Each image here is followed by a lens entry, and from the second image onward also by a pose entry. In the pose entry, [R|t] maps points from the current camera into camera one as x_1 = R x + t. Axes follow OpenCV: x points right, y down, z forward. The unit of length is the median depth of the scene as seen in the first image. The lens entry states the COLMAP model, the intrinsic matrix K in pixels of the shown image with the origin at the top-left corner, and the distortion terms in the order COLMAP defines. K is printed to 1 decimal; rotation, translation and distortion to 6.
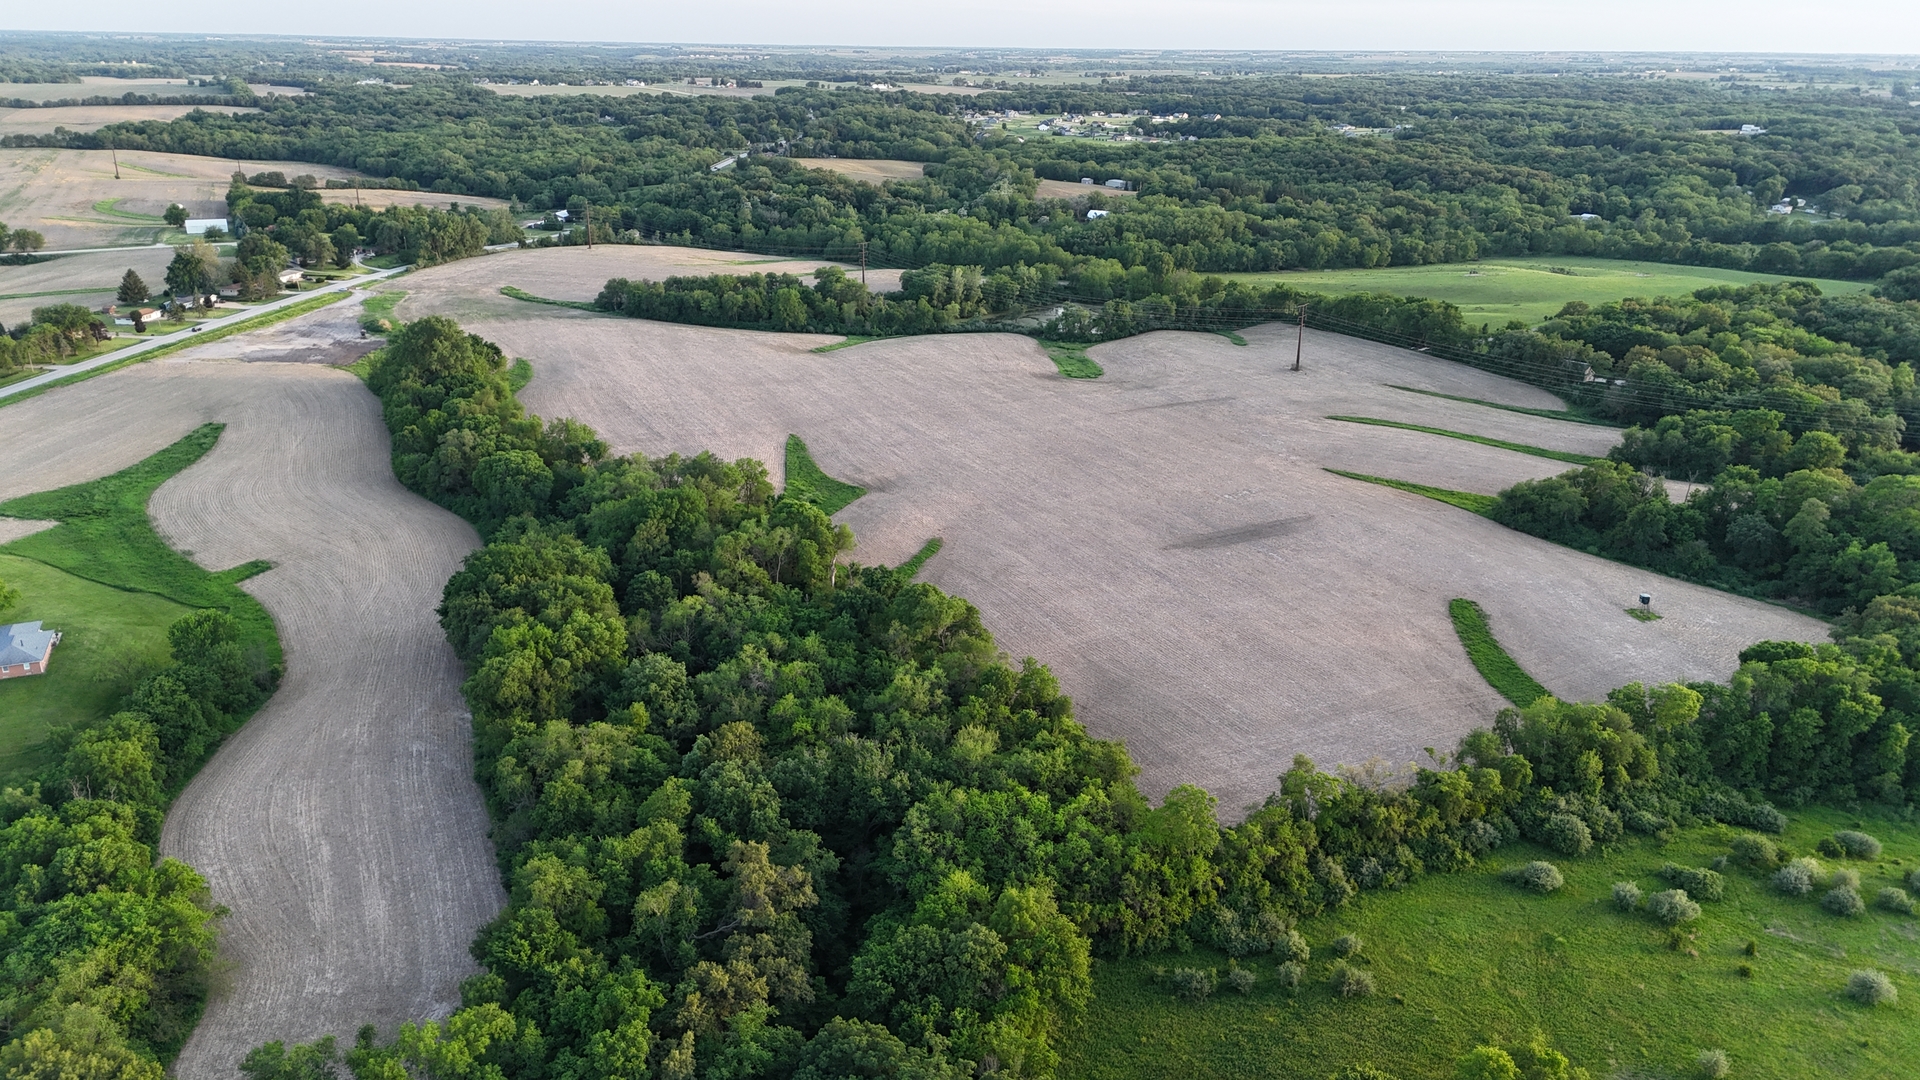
lens RADIAL K [[1402.4, 0, 951.4], [0, 1402.4, 545.8], [0, 0, 1]] dist [0.068772, -0.057728]
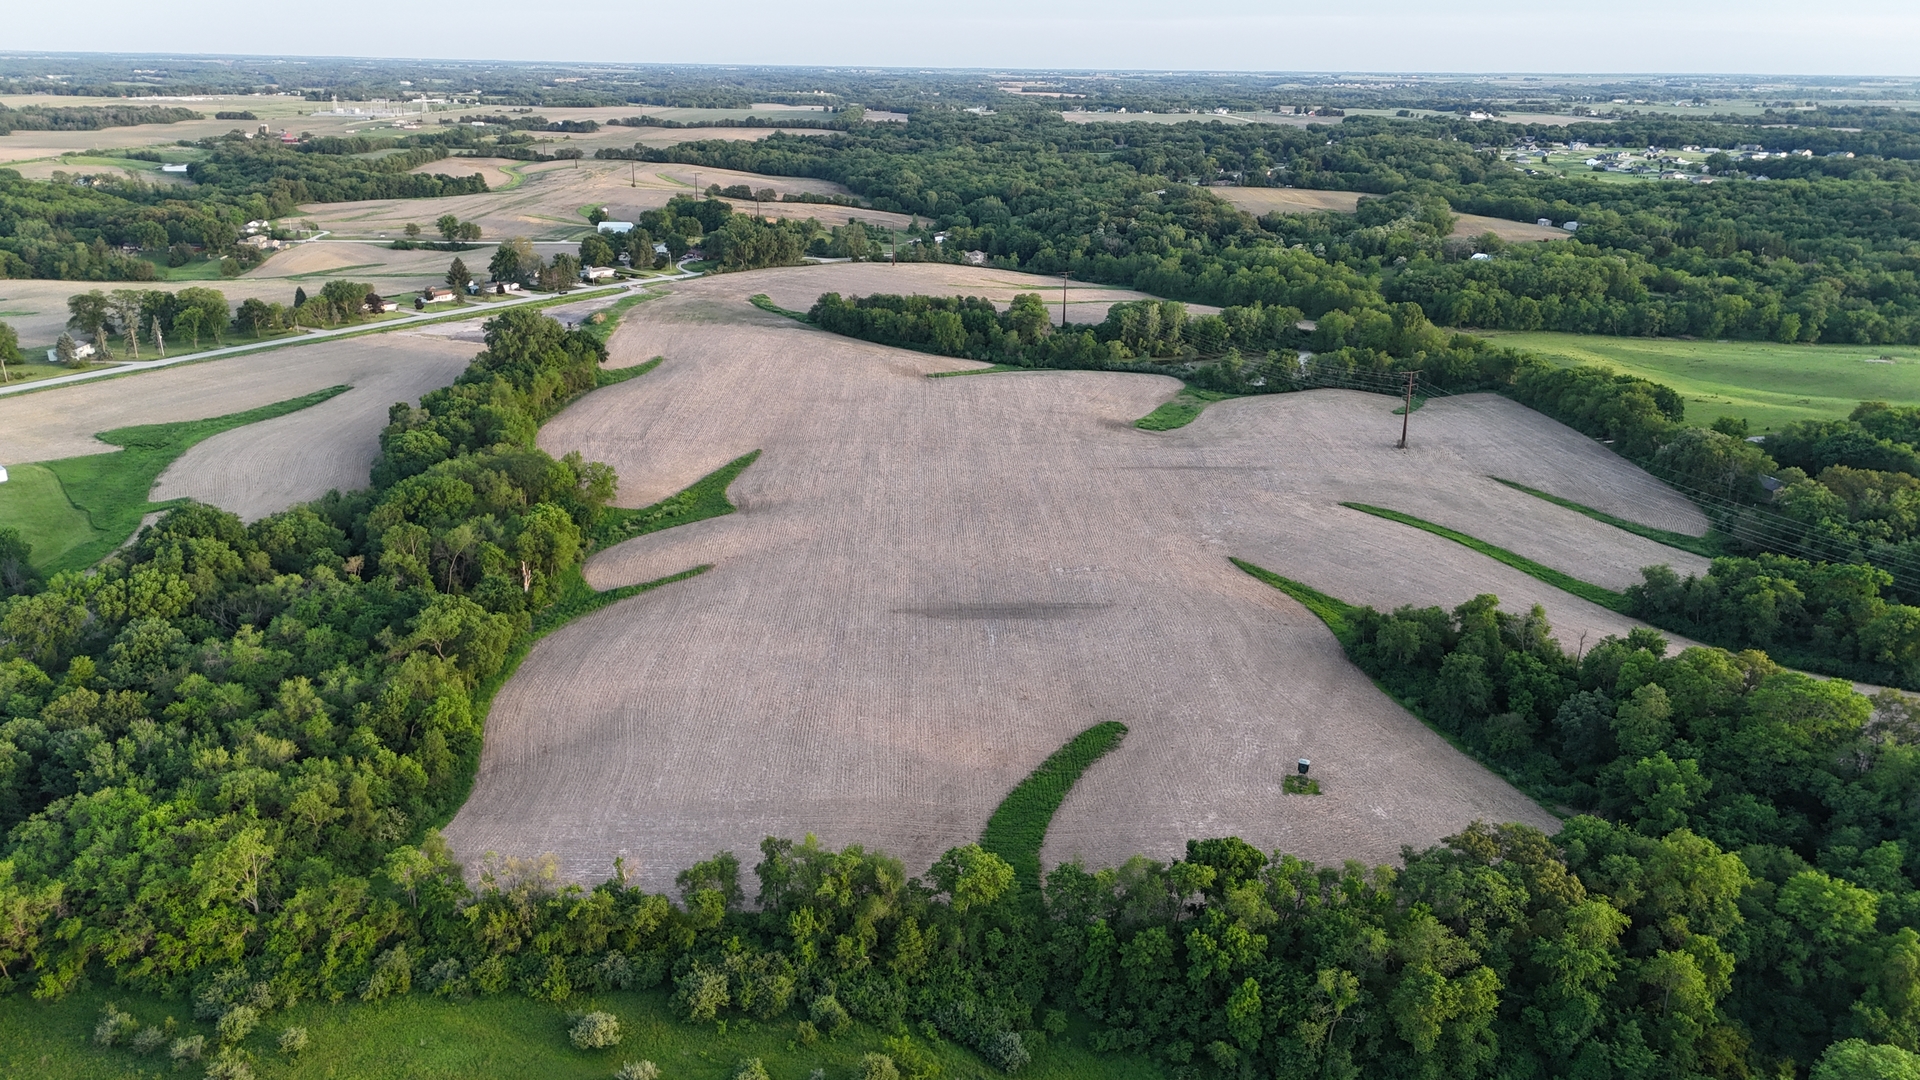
lens RADIAL K [[1402.4, 0, 951.4], [0, 1402.4, 545.8], [0, 0, 1]] dist [0.068772, -0.057728]
pose [[0.902015, 0.139924, -0.408399, 0.152838], [-0.147507, 0.988975, 0.013046, -0.016088], [0.405722, 0.048474, 0.912710, 0.050910]]
